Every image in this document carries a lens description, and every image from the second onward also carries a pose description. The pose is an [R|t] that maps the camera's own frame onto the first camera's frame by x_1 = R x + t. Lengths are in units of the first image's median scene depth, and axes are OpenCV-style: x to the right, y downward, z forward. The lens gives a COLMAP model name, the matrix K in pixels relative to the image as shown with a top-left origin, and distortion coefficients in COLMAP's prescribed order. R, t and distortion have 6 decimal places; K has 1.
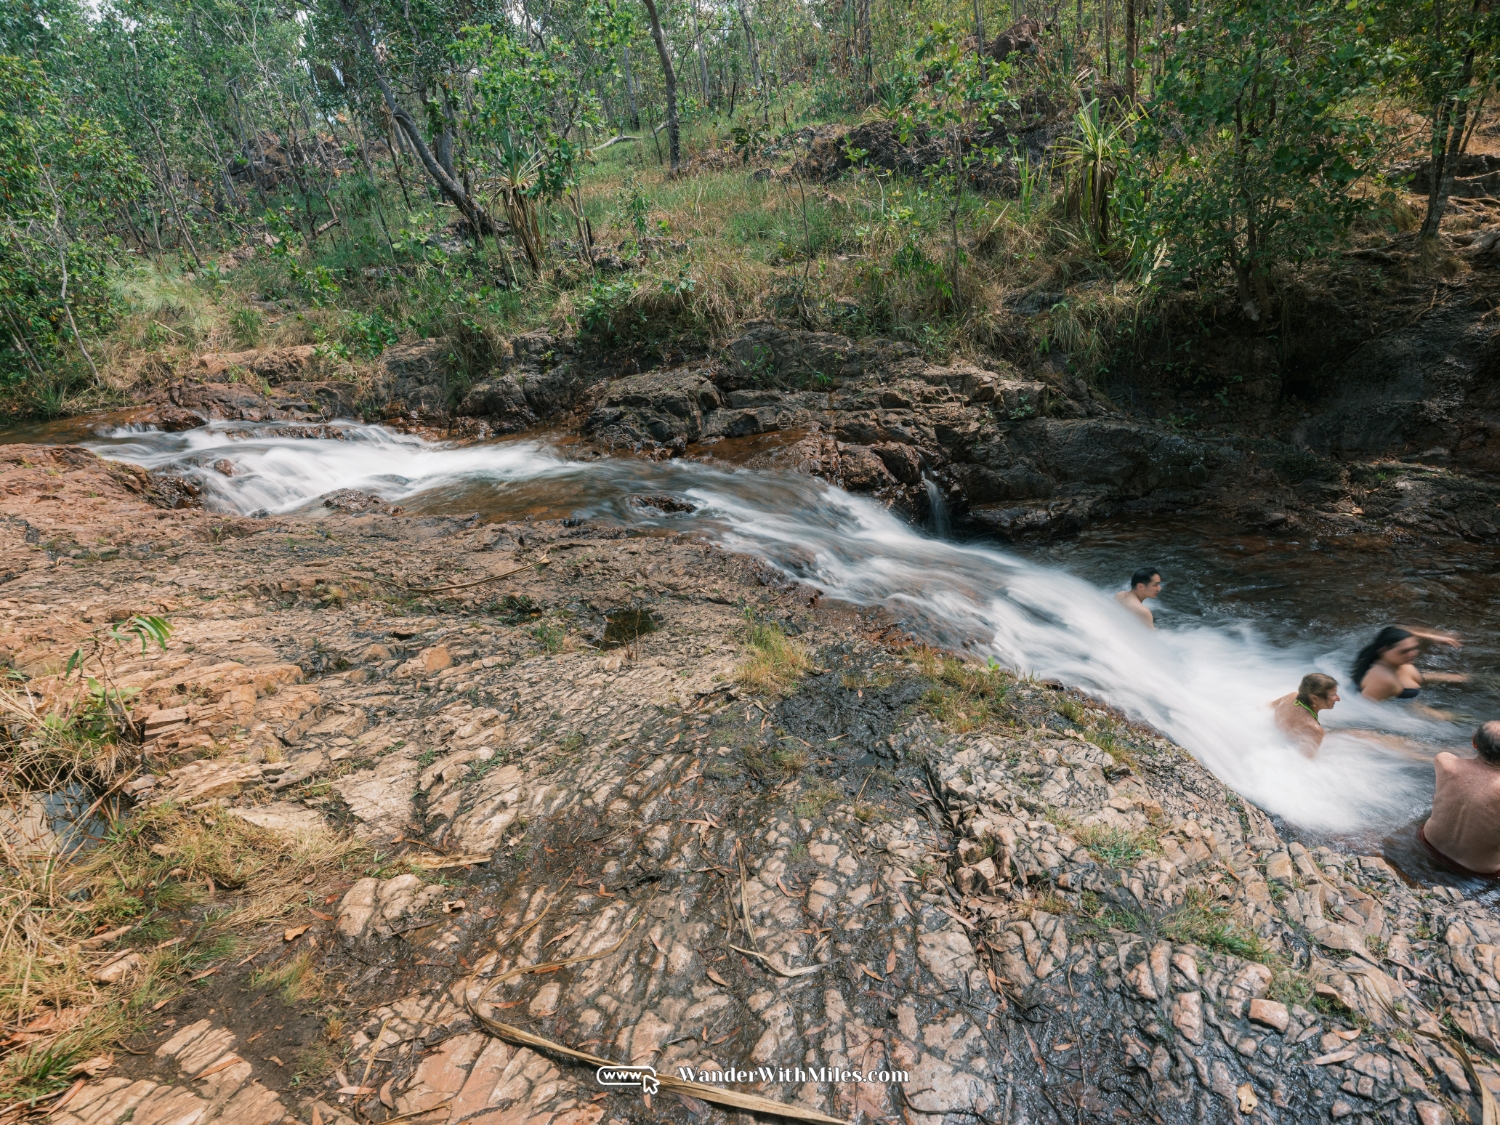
lens RADIAL K [[803.8, 0, 723.9], [0, 803.8, 561.4], [0, 0, 1]] dist [0.030251, -0.007774]
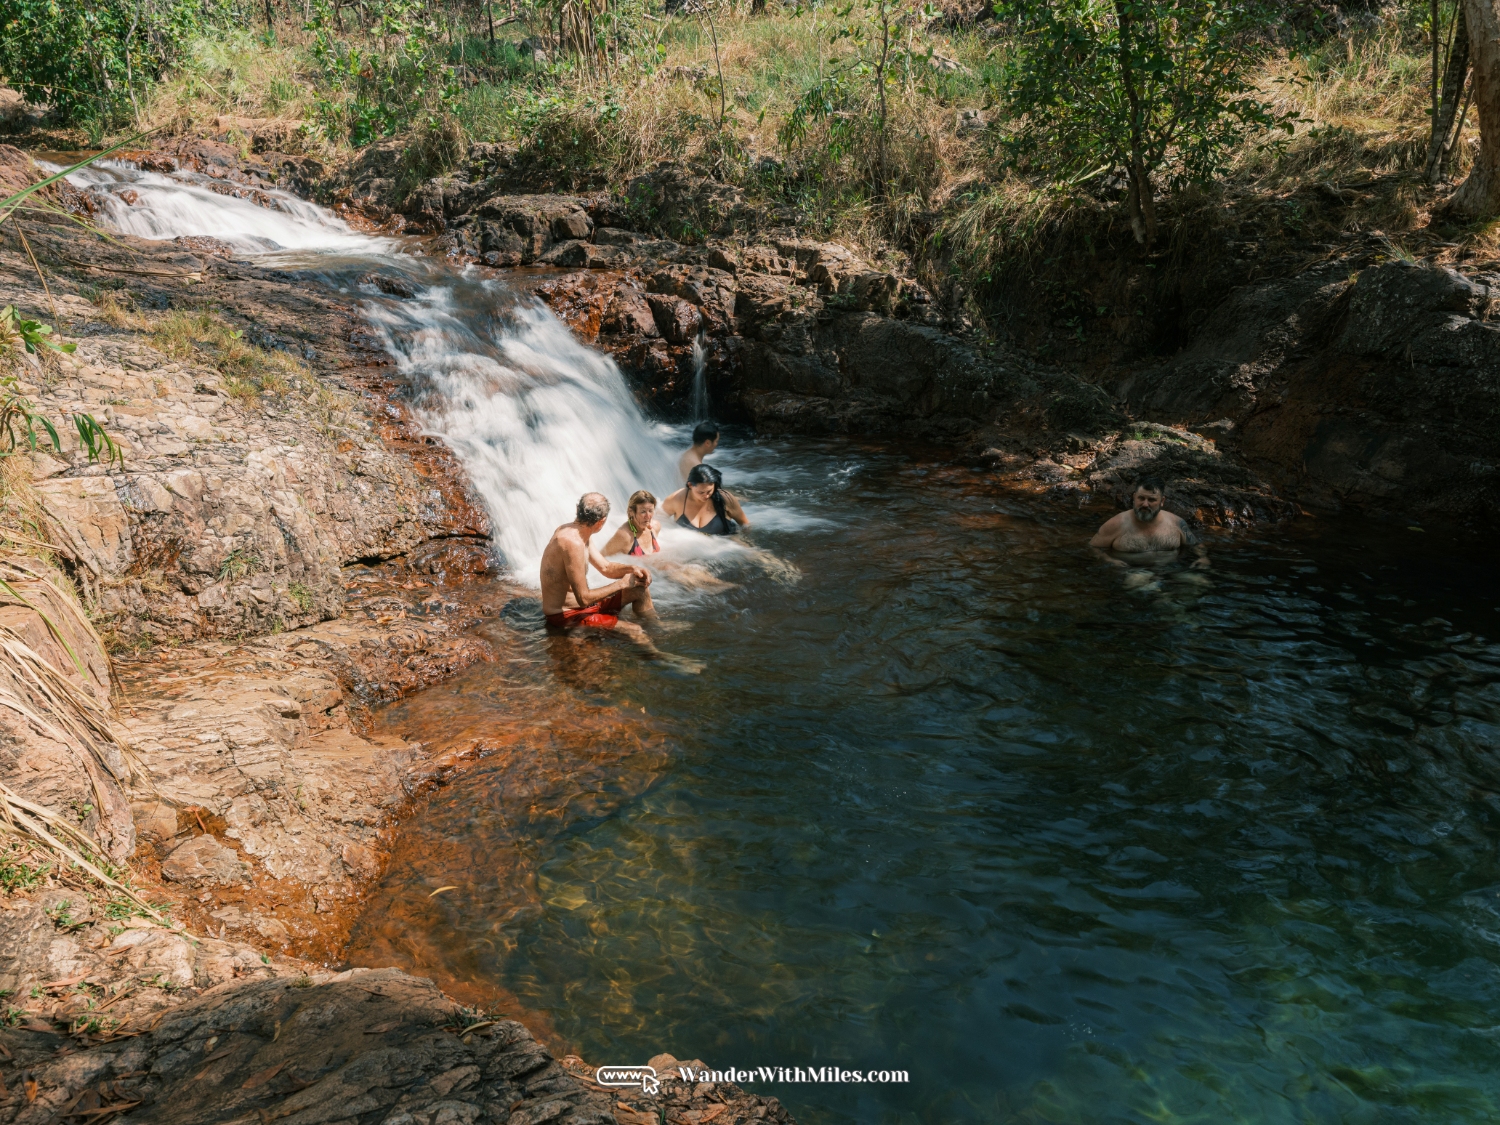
lens RADIAL K [[1213.1, 0, 746.7], [0, 1213.1, 570.0], [0, 0, 1]] dist [0.133670, -0.193464]
pose [[0.897893, 0.270223, -0.347517, 0.887551], [-0.279446, 0.959853, 0.024350, 0.098671], [0.340145, 0.075249, 0.937357, -0.262526]]
